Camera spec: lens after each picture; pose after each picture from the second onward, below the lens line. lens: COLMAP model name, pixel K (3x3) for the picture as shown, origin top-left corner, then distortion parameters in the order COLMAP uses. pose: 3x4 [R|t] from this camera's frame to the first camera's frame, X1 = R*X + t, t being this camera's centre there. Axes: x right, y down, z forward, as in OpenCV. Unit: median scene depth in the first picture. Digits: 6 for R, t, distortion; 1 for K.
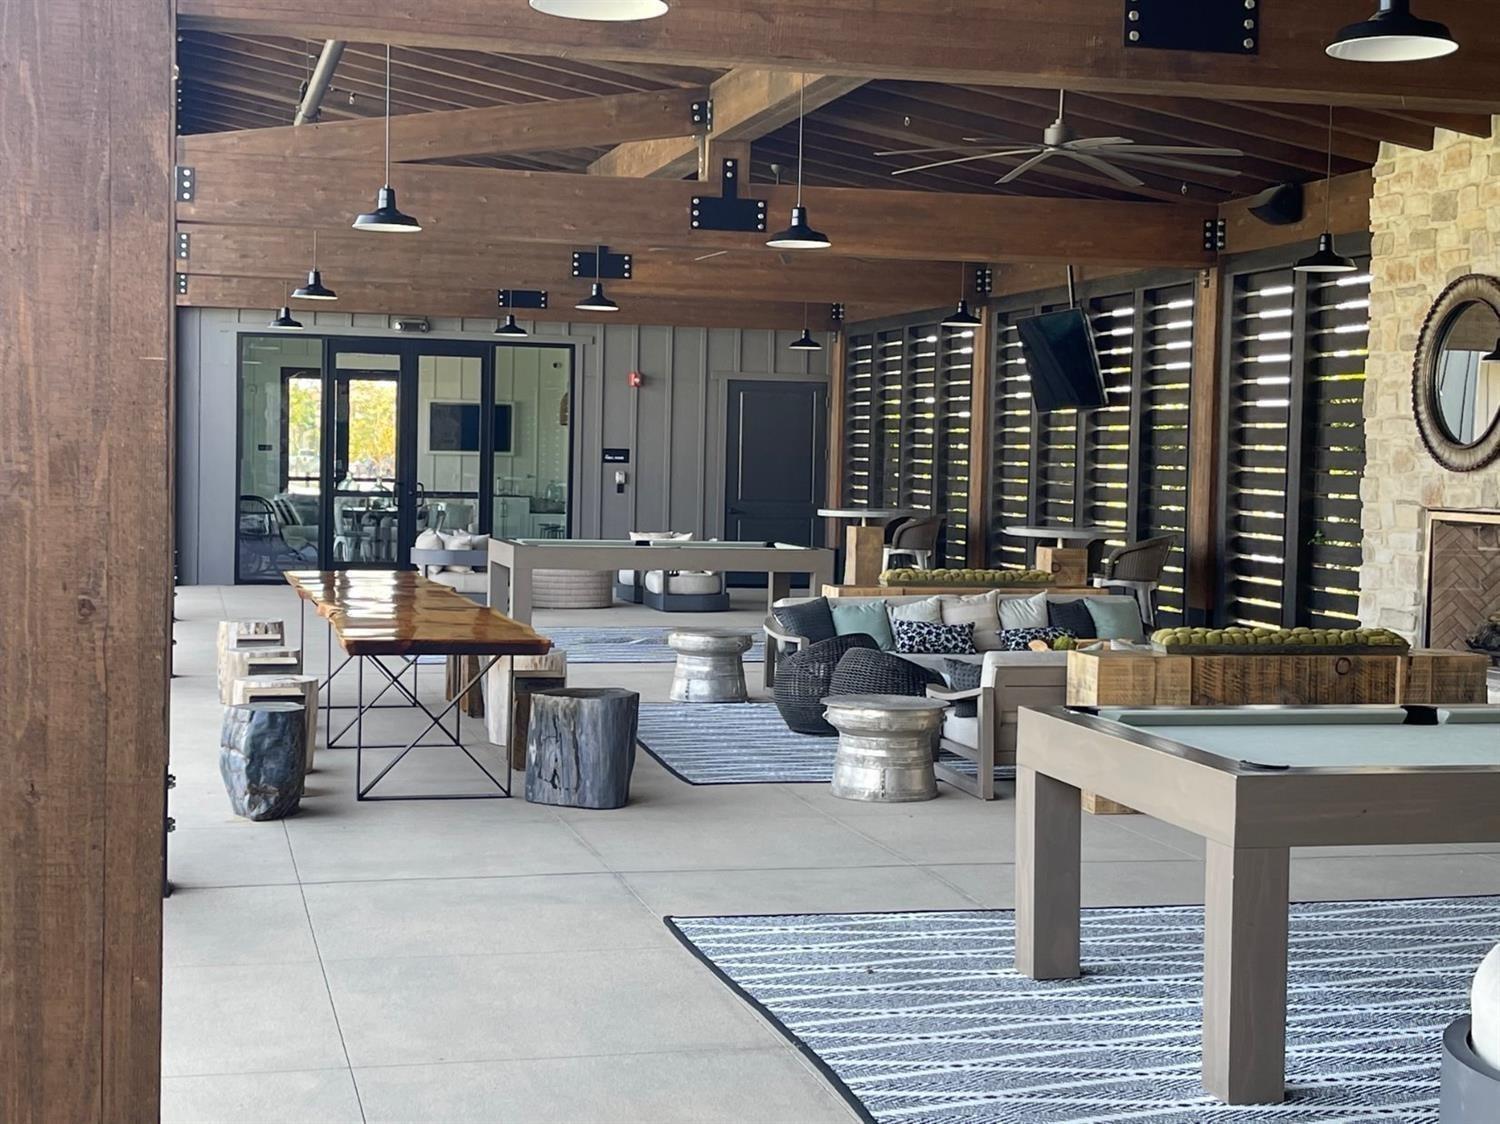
lens RADIAL K [[2227.4, 0, 757.7], [0, 2227.4, 563.5], [0, 0, 1]] dist [0.028911, 0.000000]
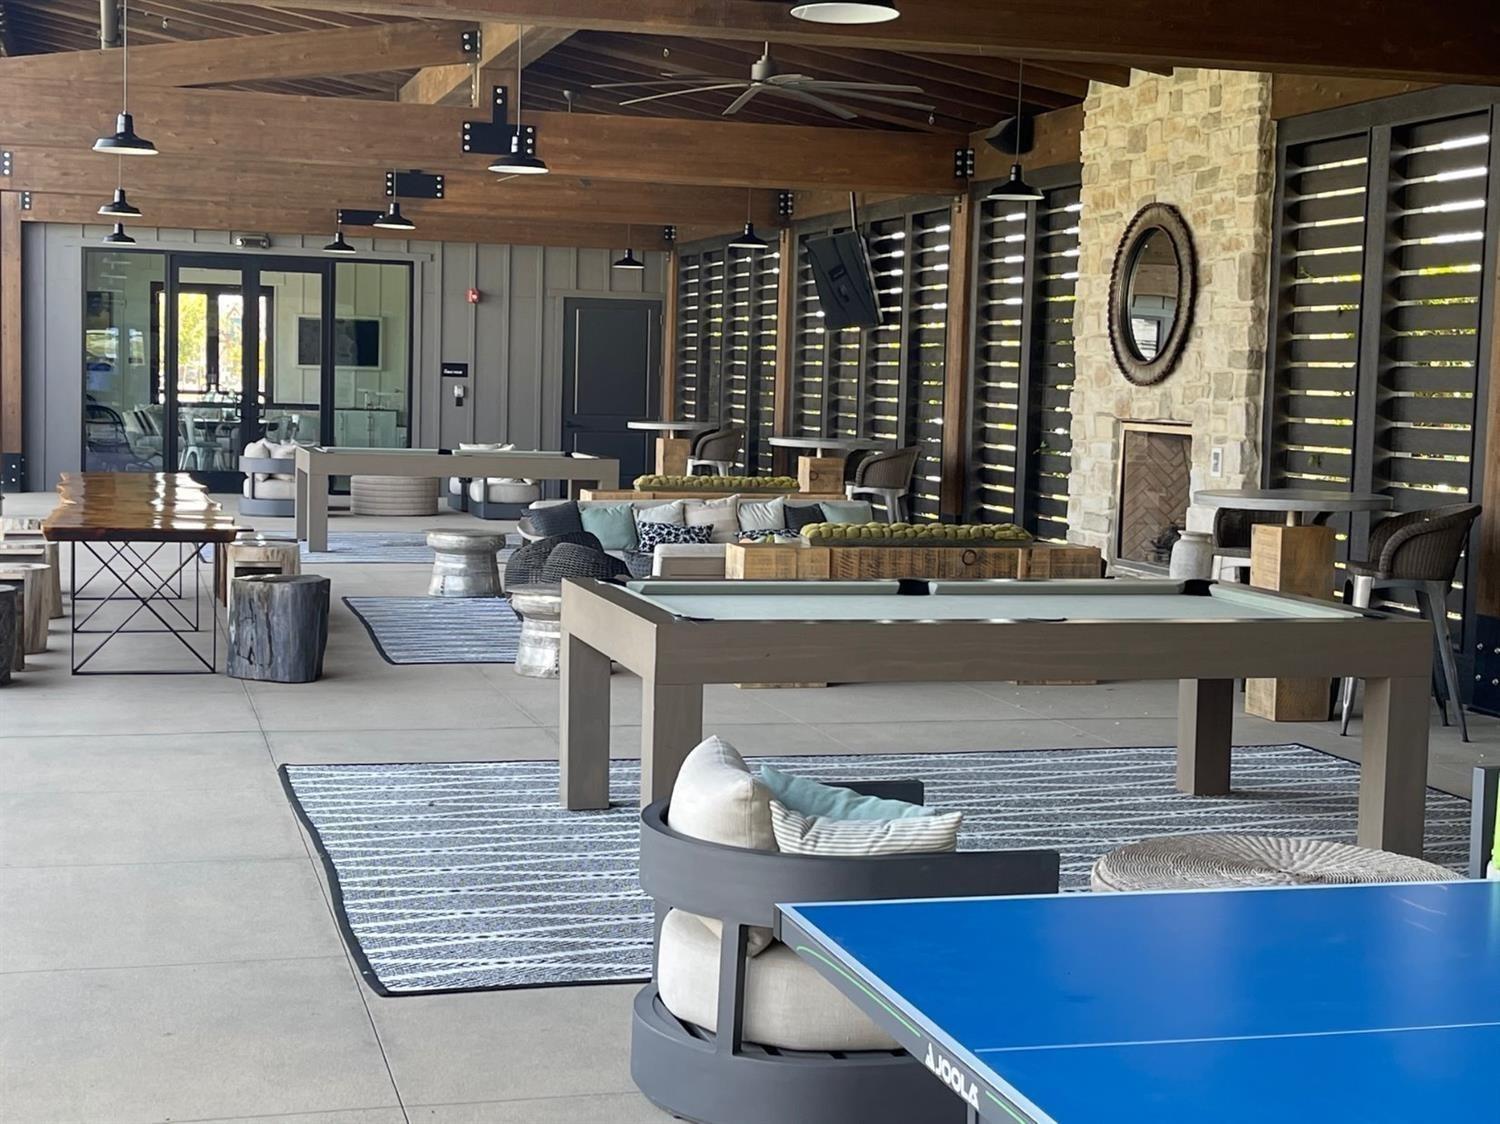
lens RADIAL K [[2227.4, 0, 743.0], [0, 2227.4, 557.9], [0, 0, 1]] dist [0.028911, 0.000000]
pose [[0.999726, 0.004605, 0.022971, 0.080569], [-0.005364, 0.999438, 0.033081, 0.006527], [-0.022806, -0.033195, 0.999189, -0.069001]]
